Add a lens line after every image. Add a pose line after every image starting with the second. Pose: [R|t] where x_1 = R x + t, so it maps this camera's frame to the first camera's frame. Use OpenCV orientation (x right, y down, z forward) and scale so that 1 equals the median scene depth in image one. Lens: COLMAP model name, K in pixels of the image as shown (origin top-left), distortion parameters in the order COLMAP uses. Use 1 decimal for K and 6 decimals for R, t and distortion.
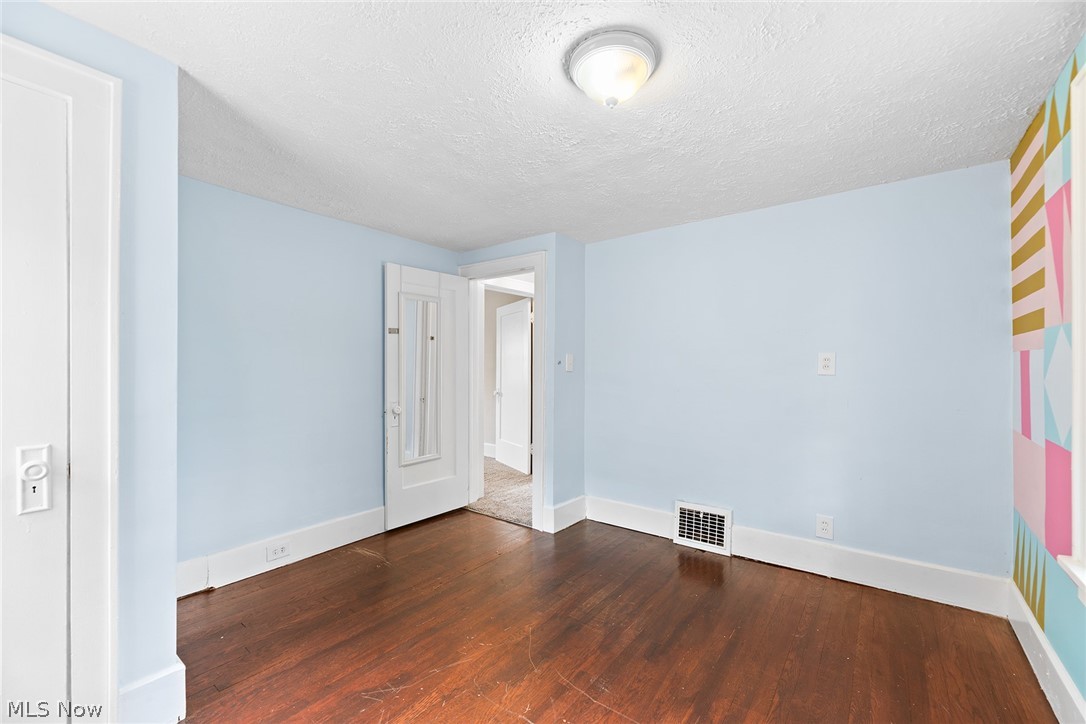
lens RADIAL K [[450.4, 0, 540.3], [0, 450.4, 368.5], [0, 0, 1]] dist [-0.002513, -0.000185]
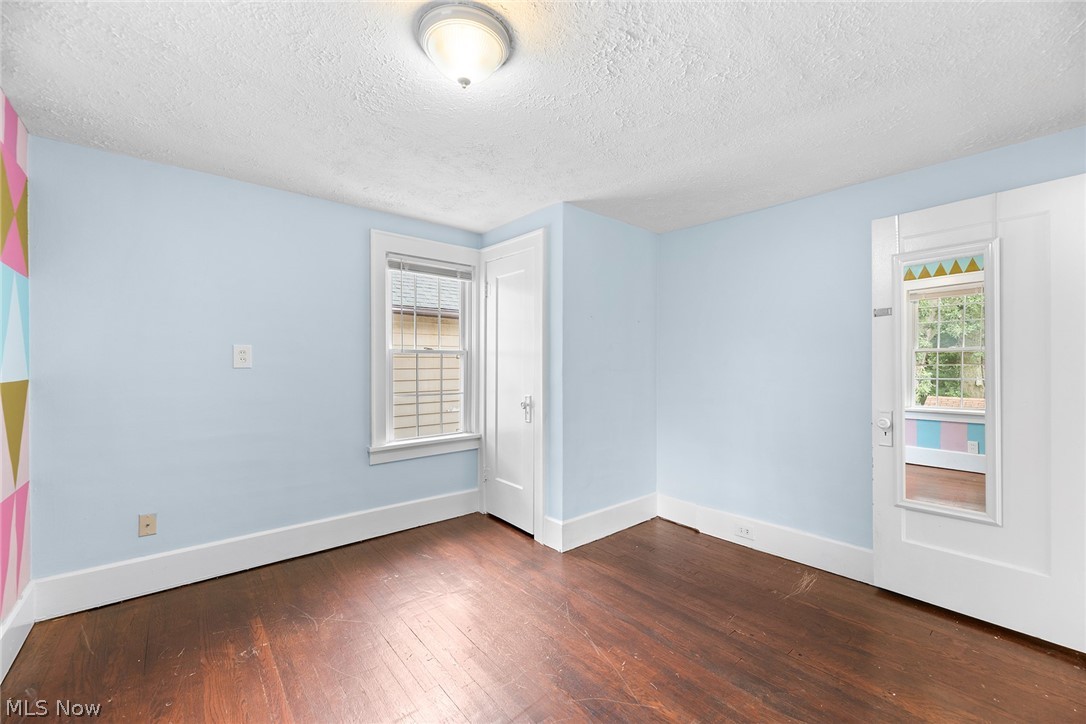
lens RADIAL K [[441.8, 0, 544.4], [0, 441.8, 363.6], [0, 0, 1]] dist [-0.001109, -0.000222]
pose [[-0.211965, -0.002452, -0.977274, 0.771500], [-0.002438, 0.999995, -0.001980, 0.001978], [0.977274, 0.001963, -0.211970, 1.008938]]
